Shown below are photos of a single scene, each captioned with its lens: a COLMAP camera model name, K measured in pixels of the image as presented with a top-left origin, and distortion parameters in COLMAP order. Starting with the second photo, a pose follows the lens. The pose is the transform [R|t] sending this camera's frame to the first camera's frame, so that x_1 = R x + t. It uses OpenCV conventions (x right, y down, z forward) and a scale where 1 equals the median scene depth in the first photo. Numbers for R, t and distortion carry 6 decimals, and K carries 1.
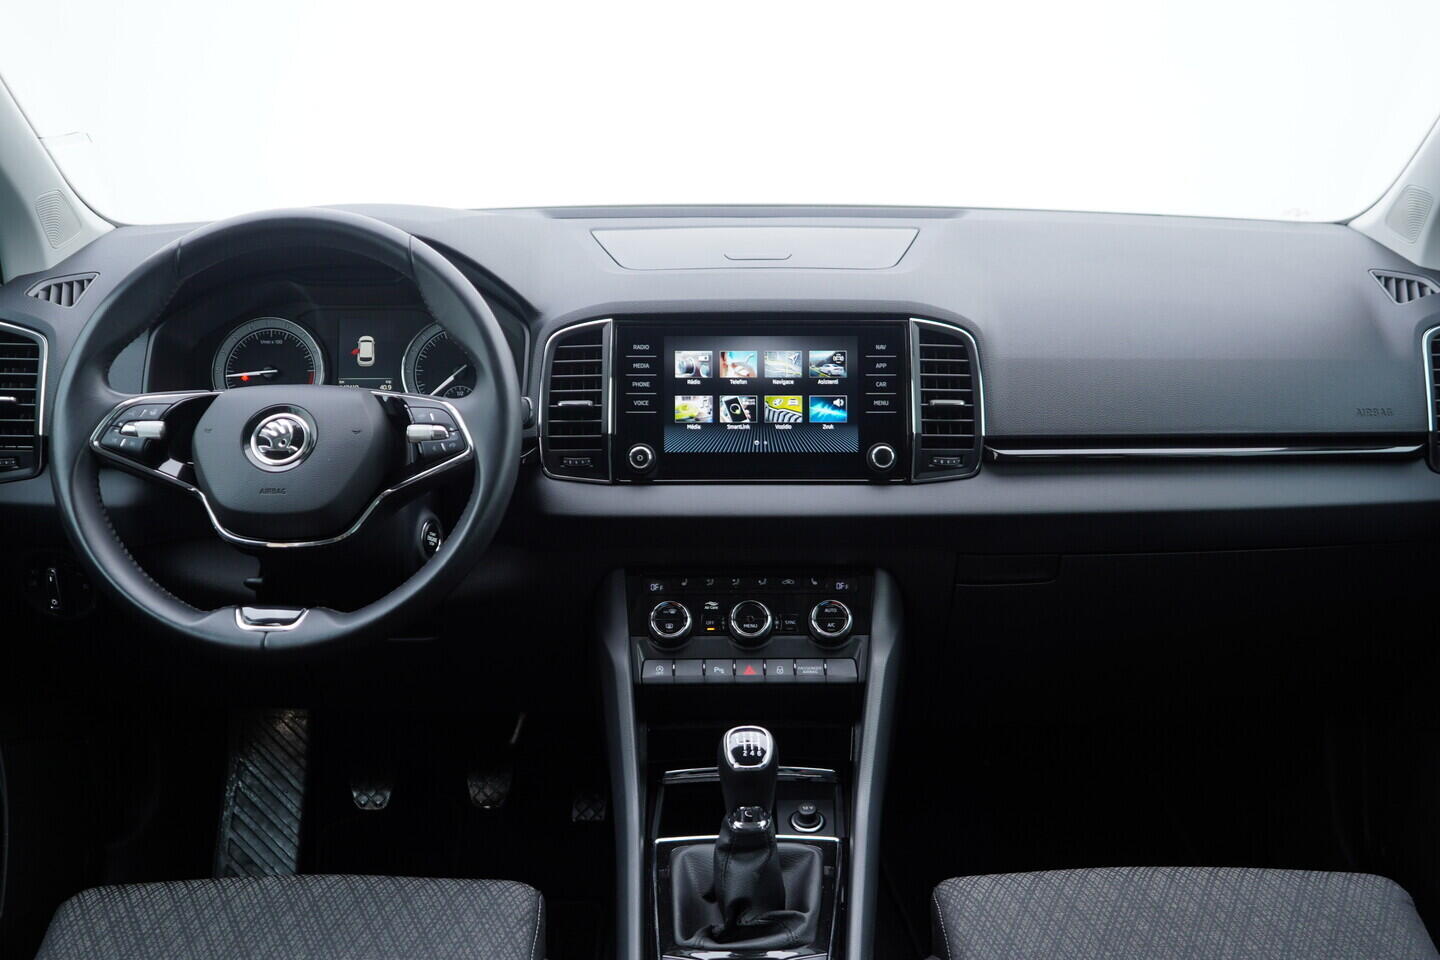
lens RADIAL K [[1507.4, 0, 723.1], [0, 1507.4, 461.5], [0, 0, 1]] dist [-0.006884, 0.014847]
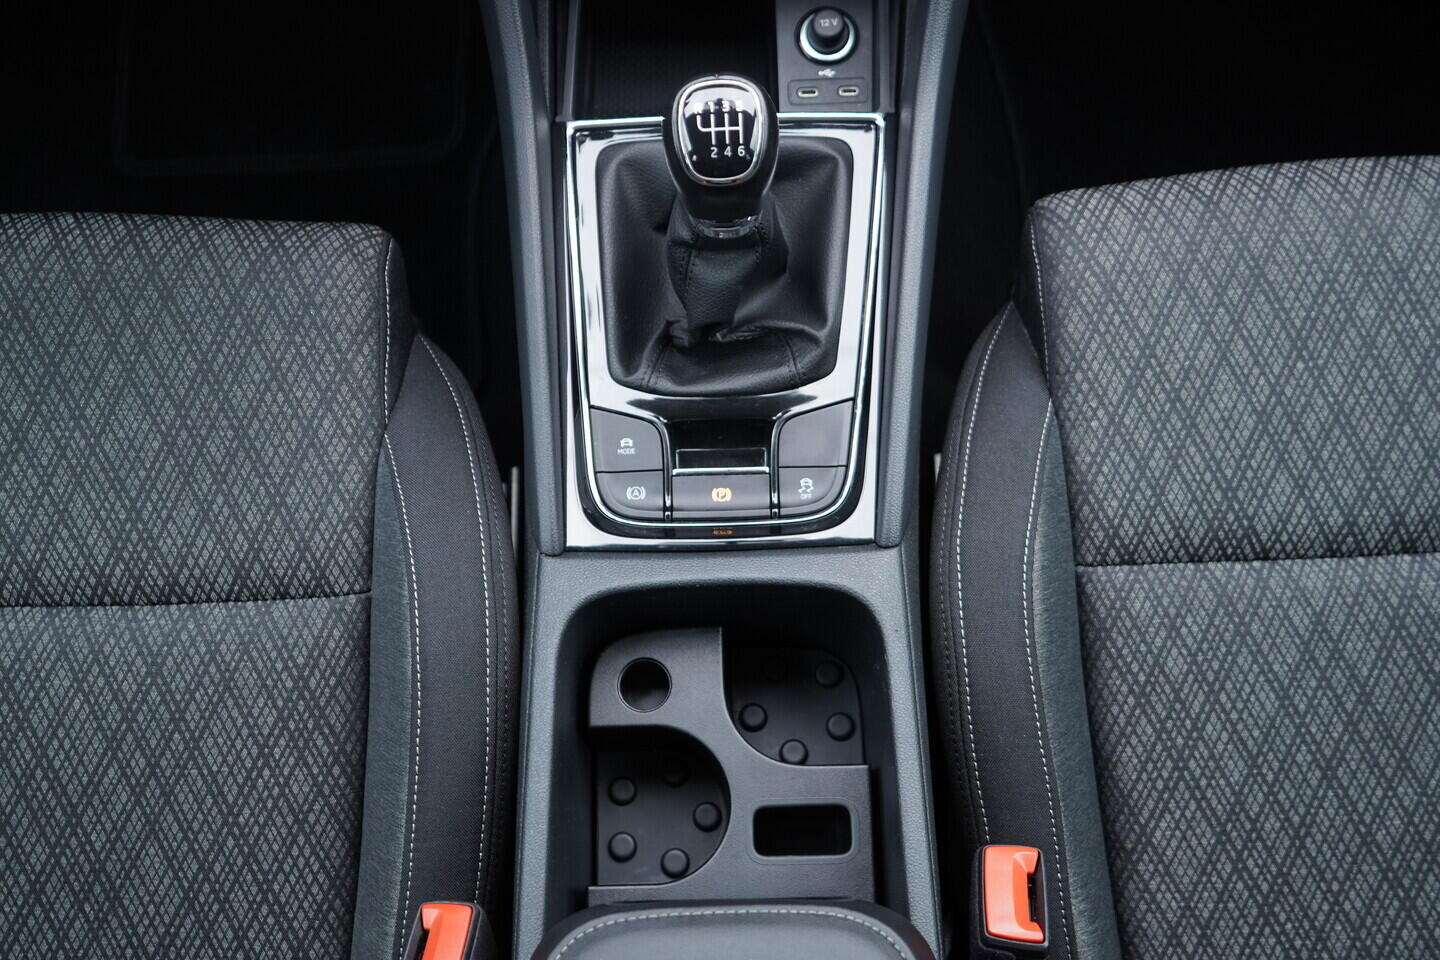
lens RADIAL K [[1507.4, 0, 723.1], [0, 1507.4, 461.5], [0, 0, 1]] dist [-0.006884, 0.014847]
pose [[0.999729, -0.021139, -0.009770, 0.019956], [0.020420, 0.594065, 0.804158, -0.156513], [-0.011195, -0.804139, 0.594336, 0.589627]]
